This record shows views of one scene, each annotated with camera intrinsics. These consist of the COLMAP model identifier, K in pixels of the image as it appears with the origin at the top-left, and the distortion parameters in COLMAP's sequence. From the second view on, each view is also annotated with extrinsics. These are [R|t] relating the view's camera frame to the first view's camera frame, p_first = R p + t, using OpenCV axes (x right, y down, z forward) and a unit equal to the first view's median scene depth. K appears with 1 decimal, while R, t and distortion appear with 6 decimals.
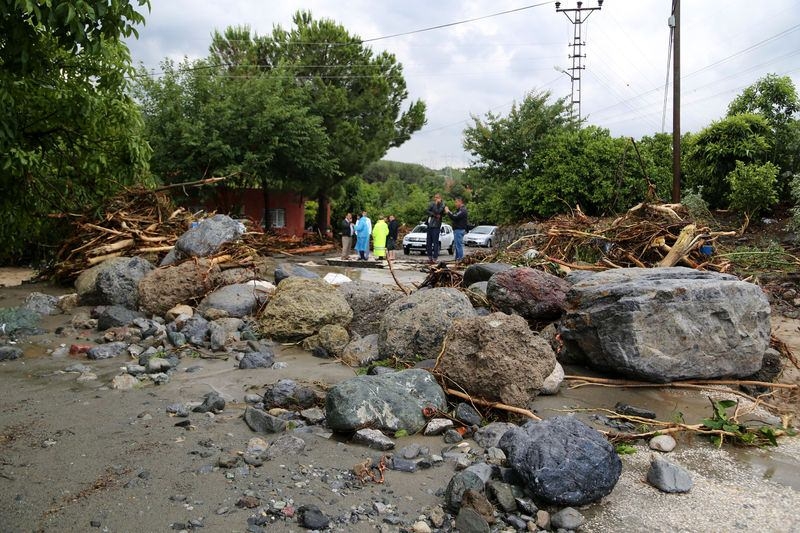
lens RADIAL K [[681.4, 0, 399.9], [0, 681.4, 263.9], [0, 0, 1]] dist [-0.039365, -0.005855]
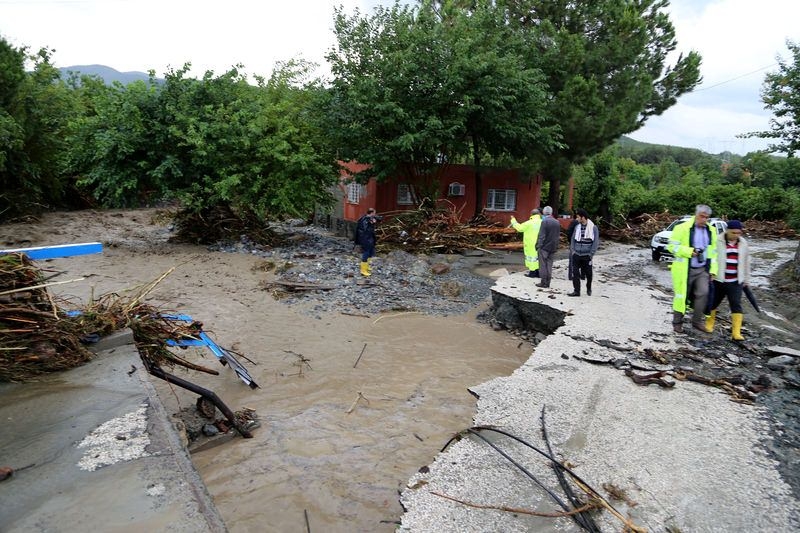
lens RADIAL K [[548.2, 0, 399.0], [0, 548.2, 260.6], [0, 0, 1]] dist [-0.065241, 0.003051]
pose [[0.891116, 0.082740, -0.446169, 0.026368], [-0.056857, 0.995846, 0.071118, -0.044075], [0.450200, -0.038006, 0.892119, 0.411593]]
